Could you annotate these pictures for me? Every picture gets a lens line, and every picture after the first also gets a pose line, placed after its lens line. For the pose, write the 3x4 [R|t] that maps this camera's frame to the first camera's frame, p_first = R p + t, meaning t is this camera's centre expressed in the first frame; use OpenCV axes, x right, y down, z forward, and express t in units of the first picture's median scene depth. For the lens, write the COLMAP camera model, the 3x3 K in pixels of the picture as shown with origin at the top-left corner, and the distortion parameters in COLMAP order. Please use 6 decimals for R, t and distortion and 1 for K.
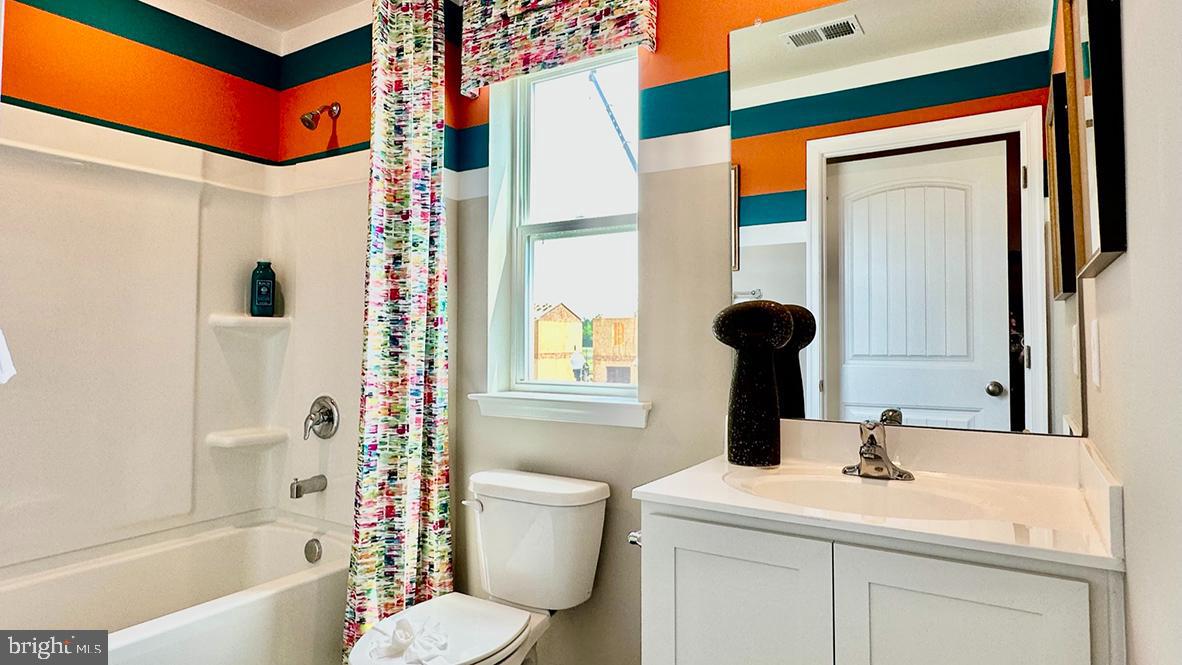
lens RADIAL K [[649.8, 0, 596.4], [0, 649.8, 339.1], [0, 0, 1]] dist [0.001280, 0.001072]
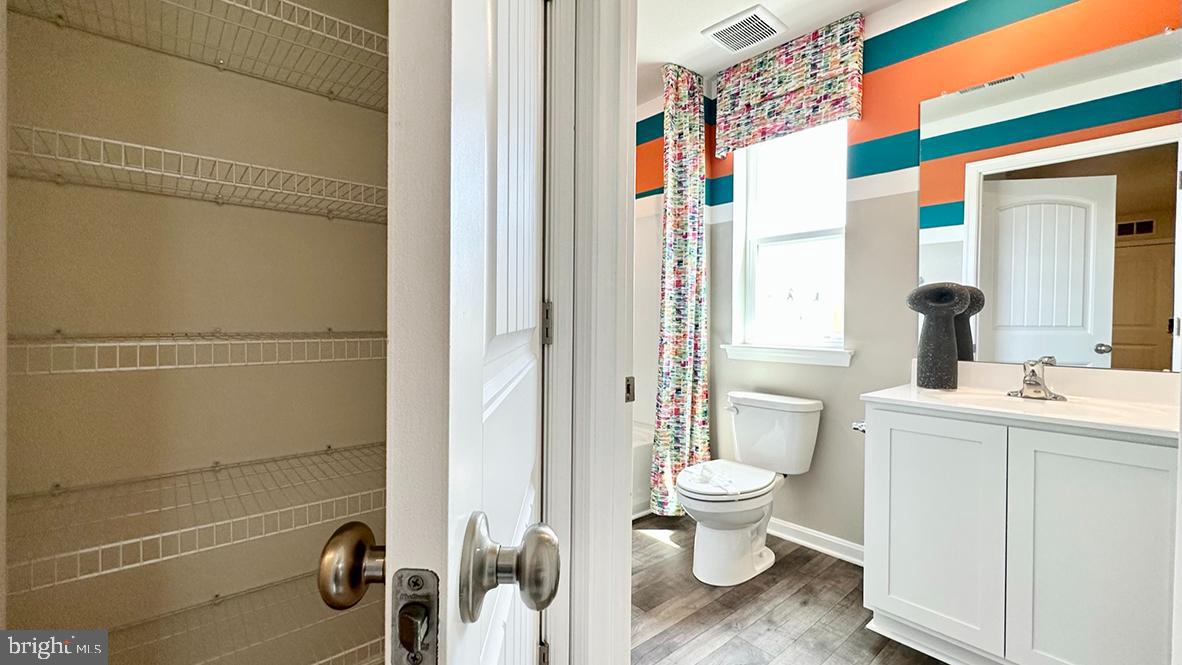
lens RADIAL K [[487.9, 0, 587.9], [0, 487.9, 336.7], [0, 0, 1]] dist [0.000551, 0.000143]
pose [[0.954259, 0.016431, -0.298530, -0.154134], [-0.006615, 0.999405, 0.033865, 0.026205], [0.298909, -0.030341, 0.953799, -0.266338]]
